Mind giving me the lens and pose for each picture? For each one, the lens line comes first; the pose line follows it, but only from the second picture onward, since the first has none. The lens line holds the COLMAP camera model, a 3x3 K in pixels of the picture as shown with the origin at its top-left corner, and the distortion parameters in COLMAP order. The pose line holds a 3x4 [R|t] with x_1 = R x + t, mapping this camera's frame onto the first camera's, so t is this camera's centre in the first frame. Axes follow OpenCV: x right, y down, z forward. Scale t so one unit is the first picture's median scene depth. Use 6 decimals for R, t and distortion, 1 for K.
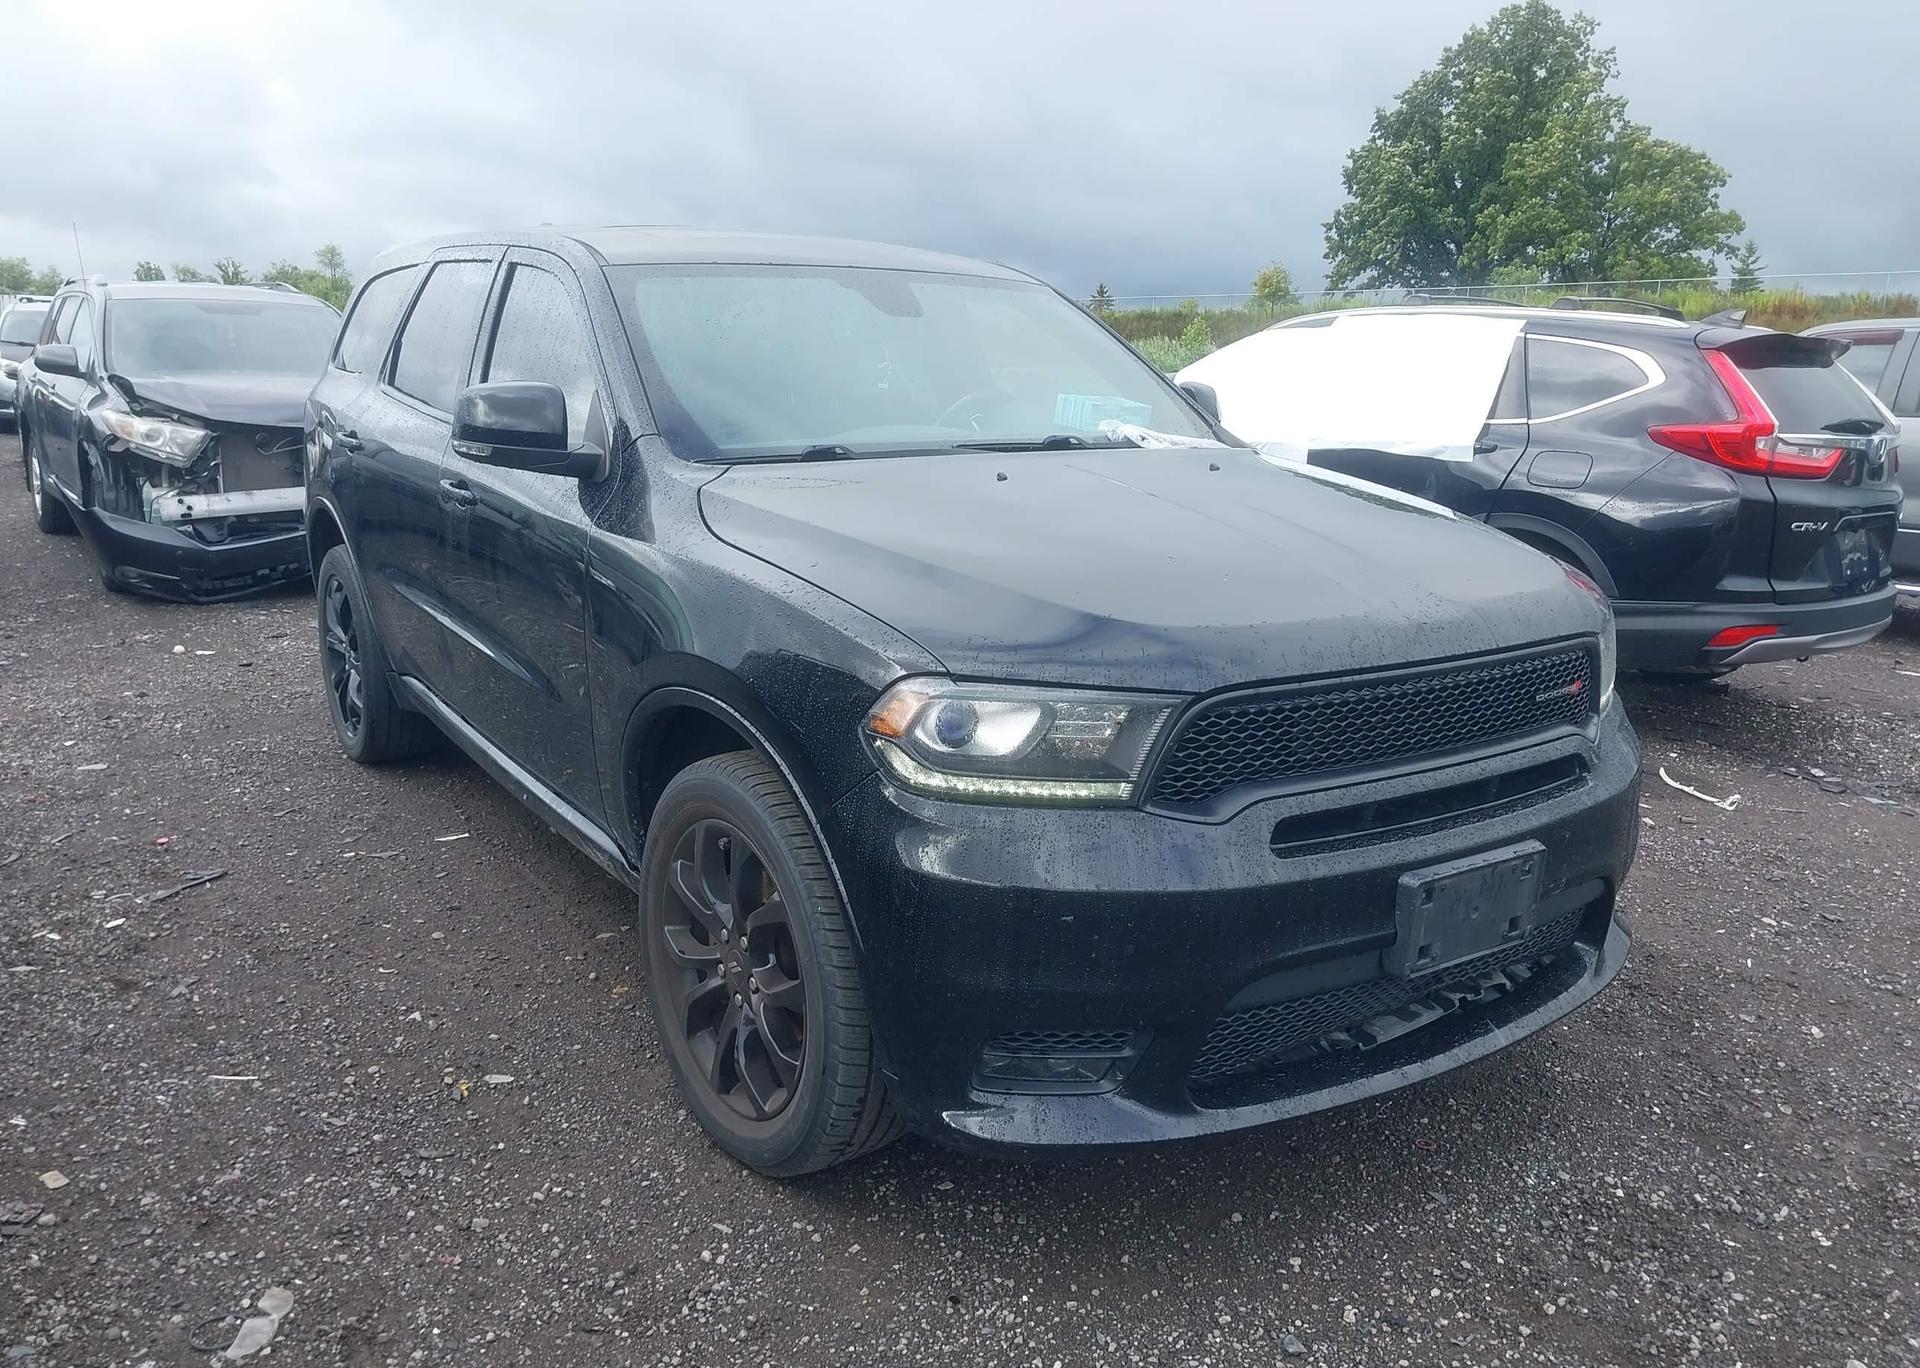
lens RADIAL K [[1566.6, 0, 934.6], [0, 1566.6, 681.4], [0, 0, 1]] dist [0.027146, -0.006071]
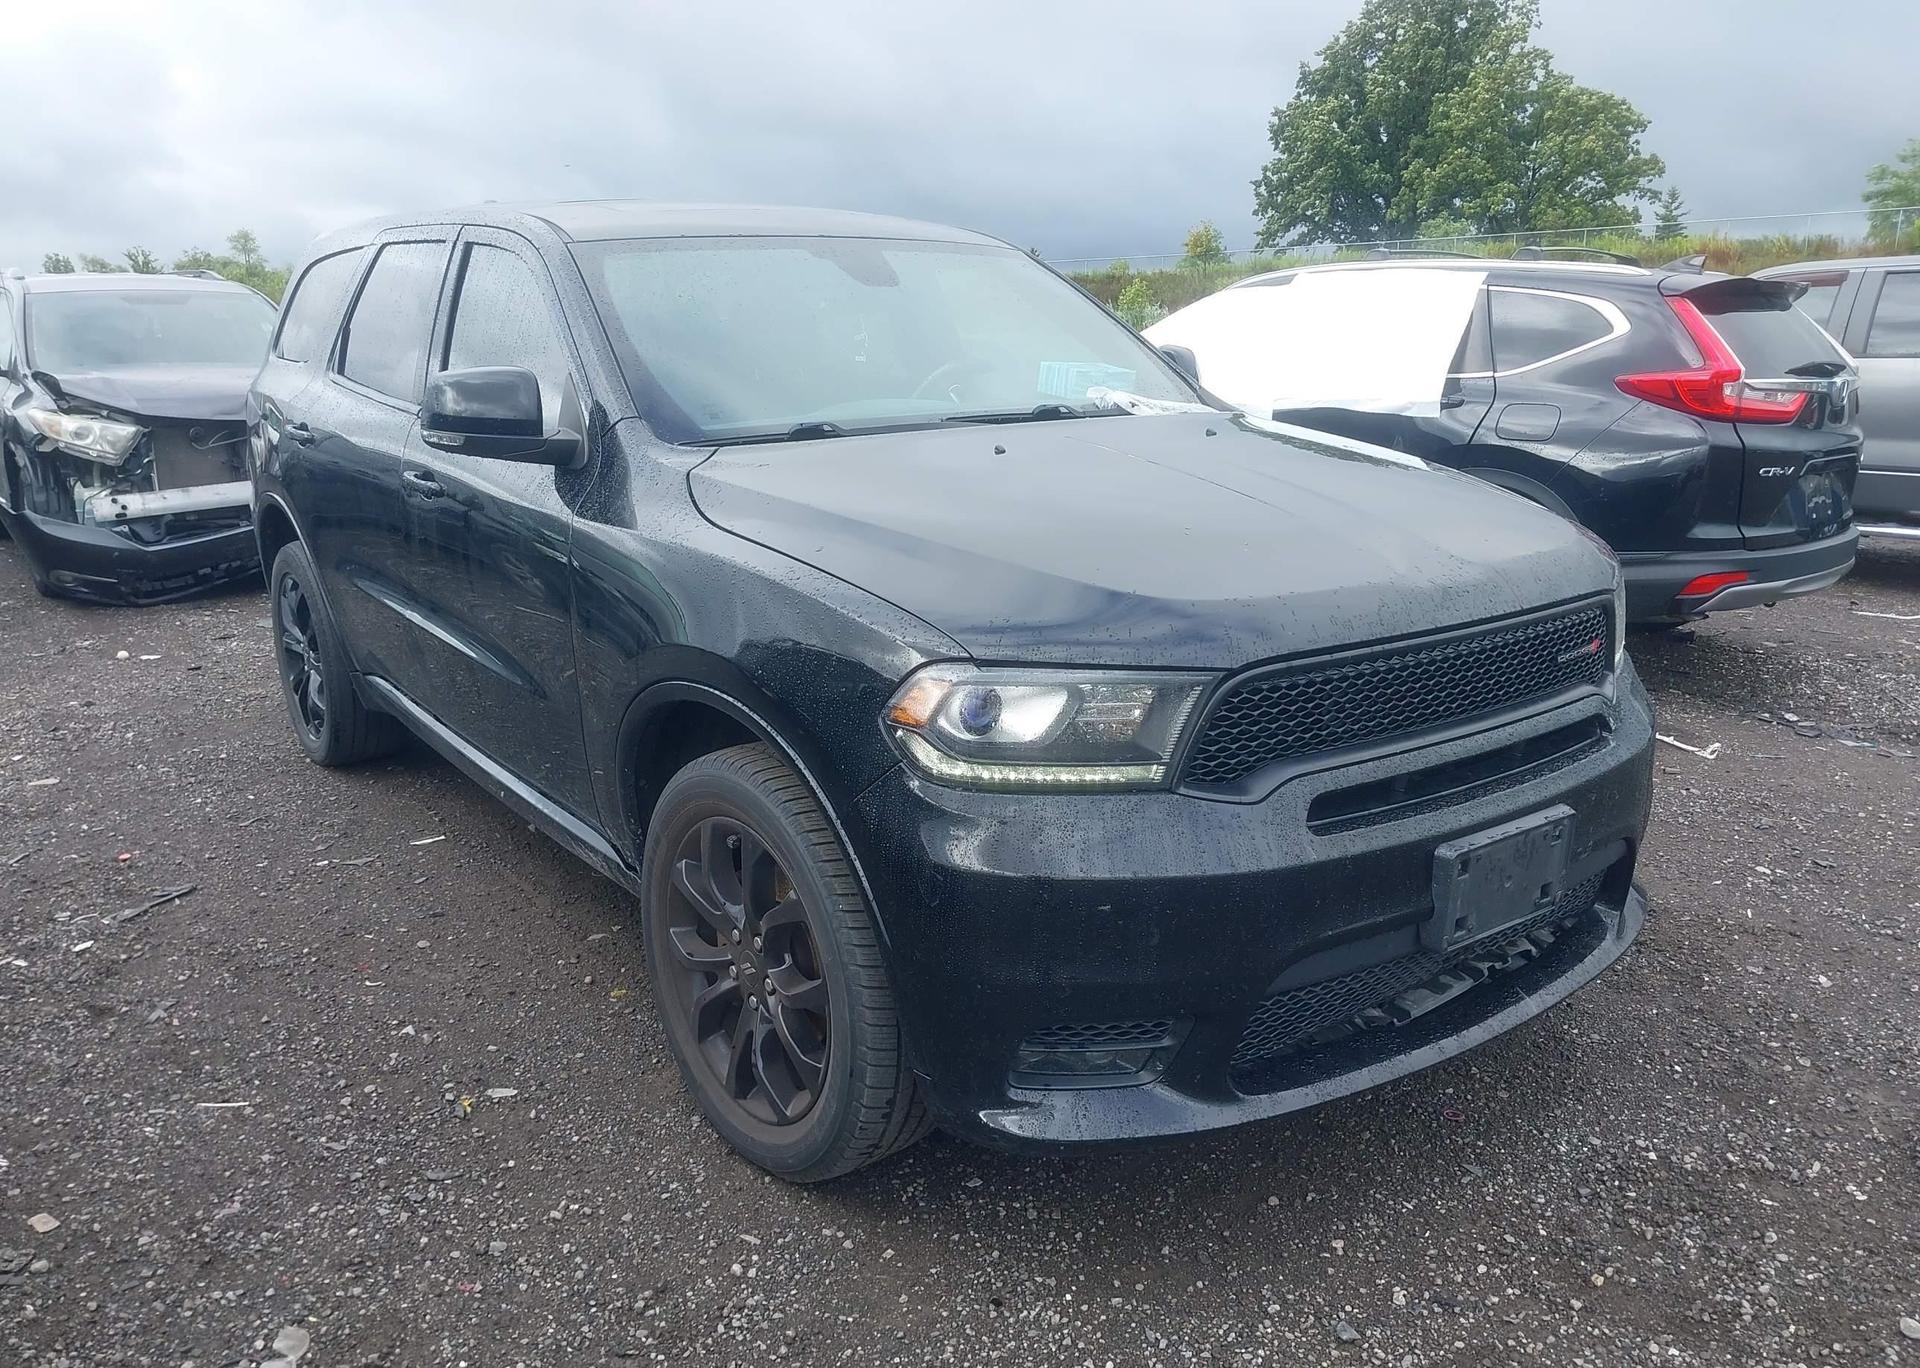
lens RADIAL K [[1570.8, 0, 928.9], [0, 1570.8, 685.2], [0, 0, 1]] dist [0.028015, -0.007274]
pose [[0.998757, -0.037819, 0.032478, -0.031641], [0.037151, 0.999090, 0.020936, -0.006391], [-0.033240, -0.019703, 0.999253, 0.024837]]
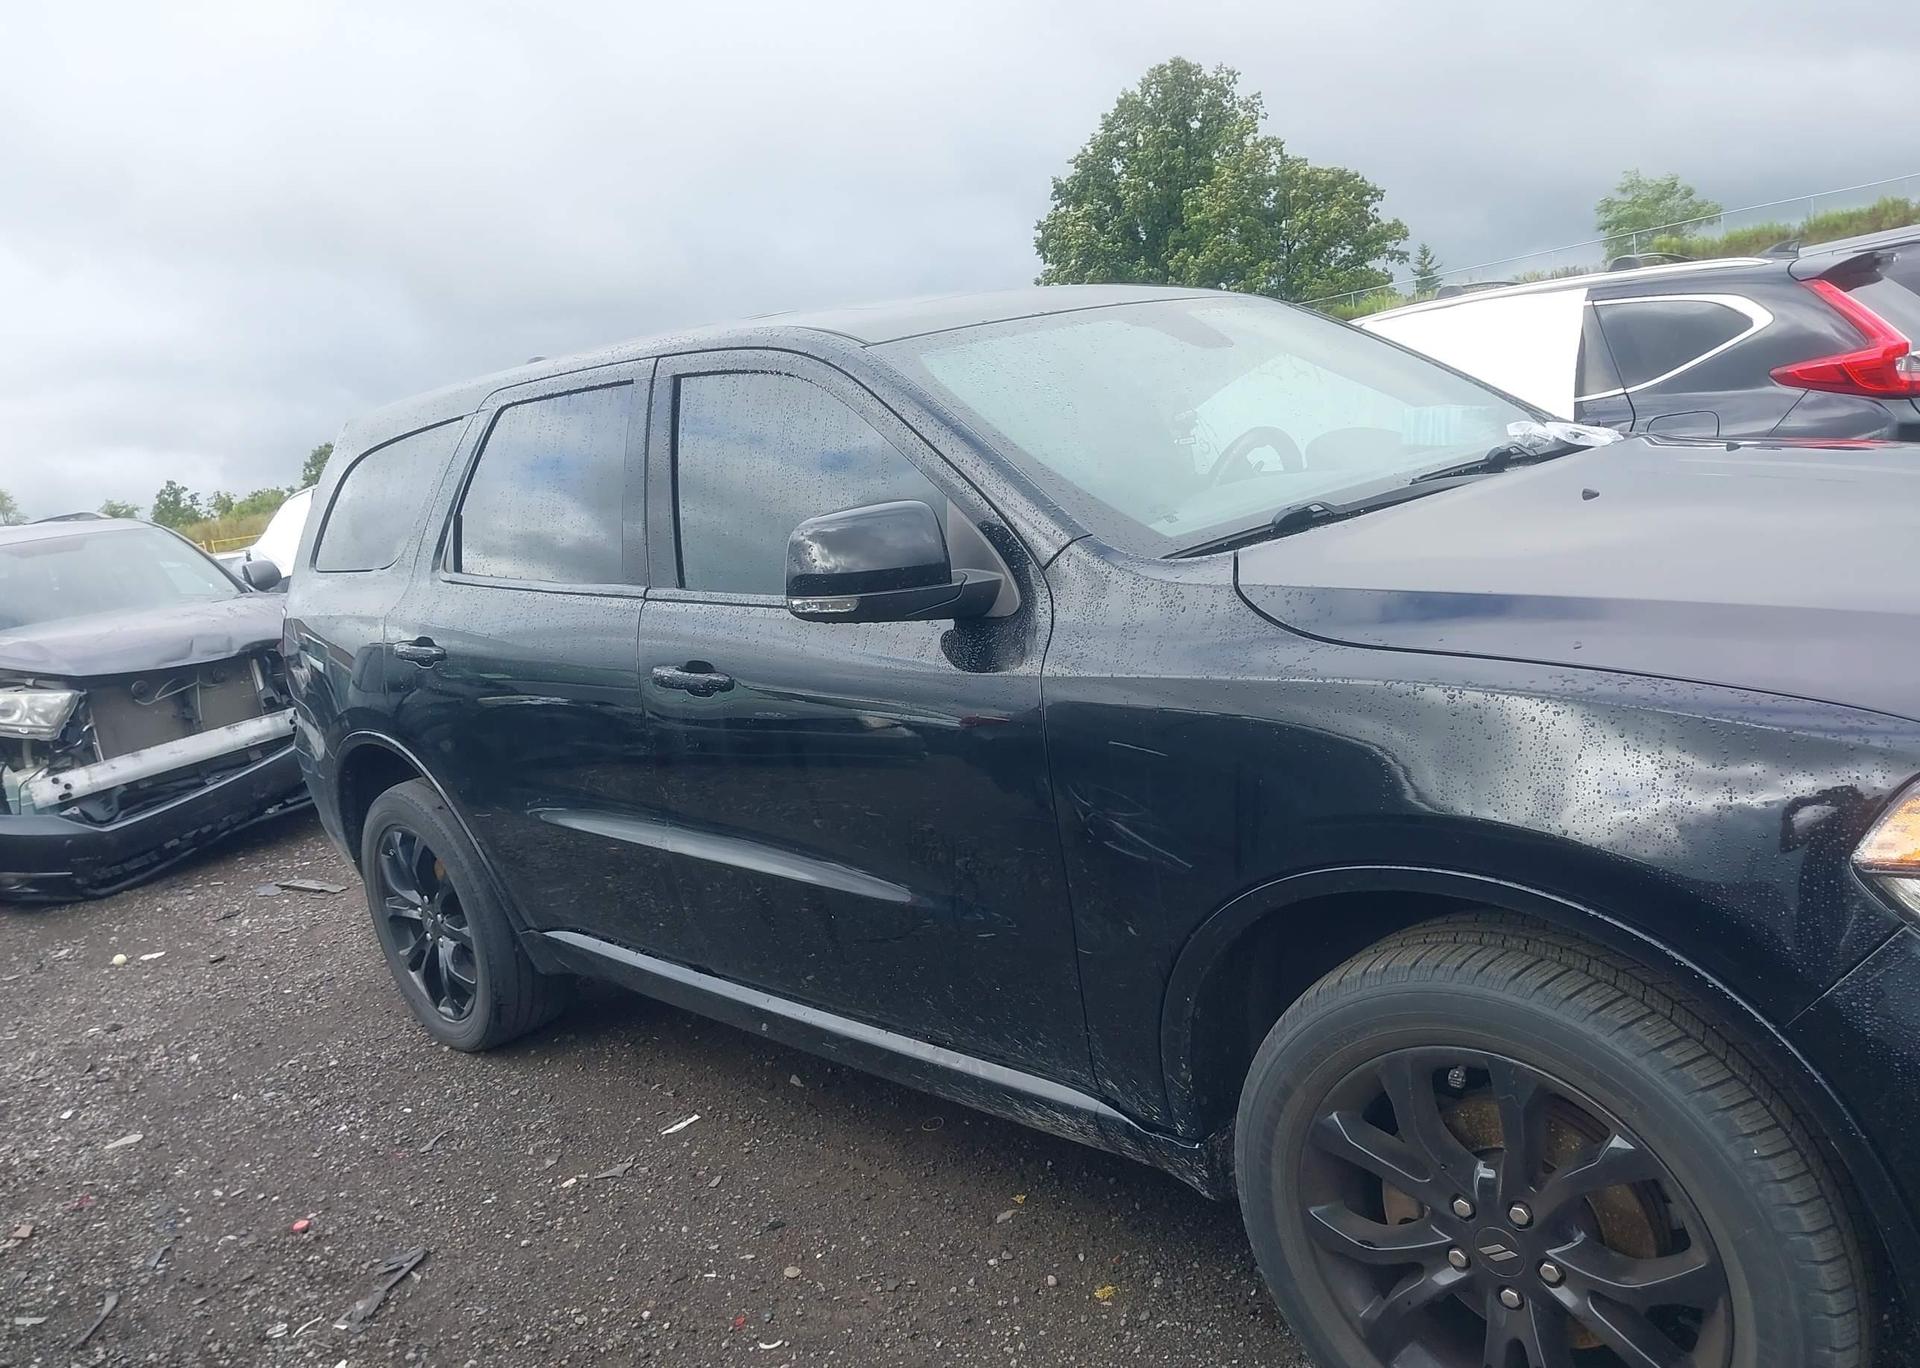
lens RADIAL K [[1566.6, 0, 934.6], [0, 1566.6, 681.4], [0, 0, 1]] dist [0.027146, -0.006071]
pose [[0.968524, -0.198807, 0.149787, -0.297895], [0.208377, 0.976718, -0.051004, -0.055108], [-0.136160, 0.080611, 0.987402, 0.236145]]
